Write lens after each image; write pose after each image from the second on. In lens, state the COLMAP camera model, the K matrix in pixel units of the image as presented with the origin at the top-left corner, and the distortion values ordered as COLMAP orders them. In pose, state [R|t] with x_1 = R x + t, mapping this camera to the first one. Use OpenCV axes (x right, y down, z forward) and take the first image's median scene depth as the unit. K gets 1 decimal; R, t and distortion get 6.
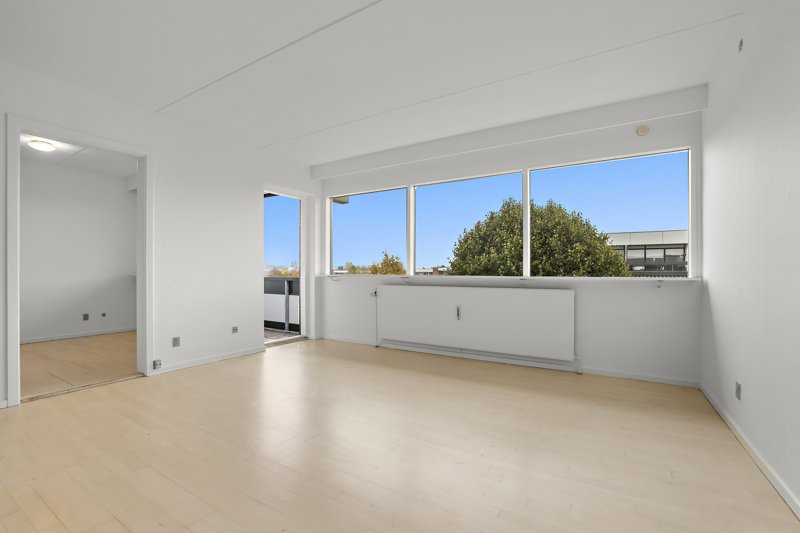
lens RADIAL K [[349.0, 0, 398.3], [0, 349.0, 268.8], [0, 0, 1]] dist [-0.031520, 0.000332]
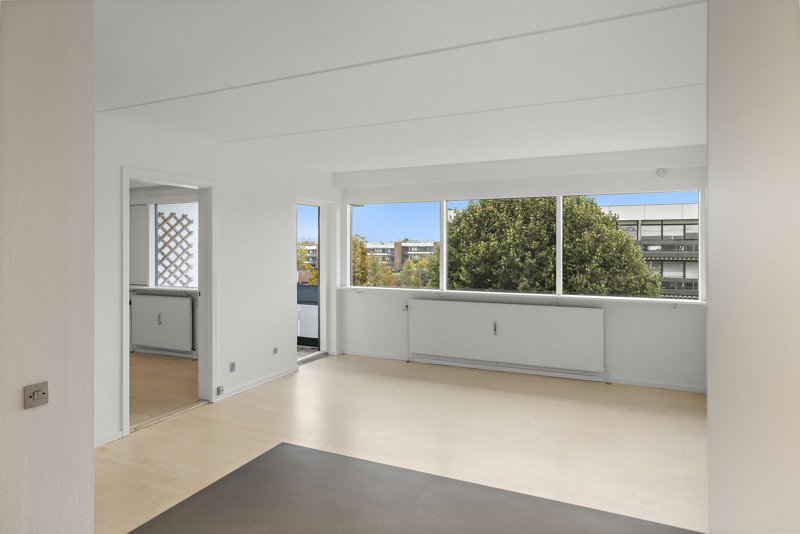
lens RADIAL K [[467.5, 0, 402.7], [0, 467.5, 242.0], [0, 0, 1]] dist [0.000730, -0.000166]
pose [[0.993153, -0.001003, 0.116816, -0.211013], [0.001482, 0.999991, -0.004011, -0.100776], [-0.116811, 0.004156, 0.993146, -0.289906]]
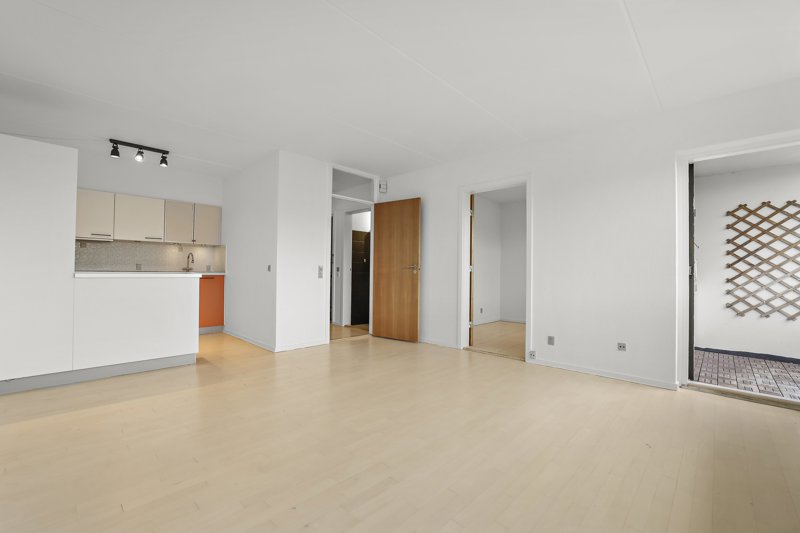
lens RADIAL K [[340.5, 0, 392.7], [0, 340.5, 273.3], [0, 0, 1]] dist [-0.031433, 0.000026]
pose [[-0.232486, -0.004285, -0.972590, 0.348088], [-0.004290, 0.999985, -0.003380, 0.003783], [0.972590, 0.003387, -0.232501, 0.517527]]
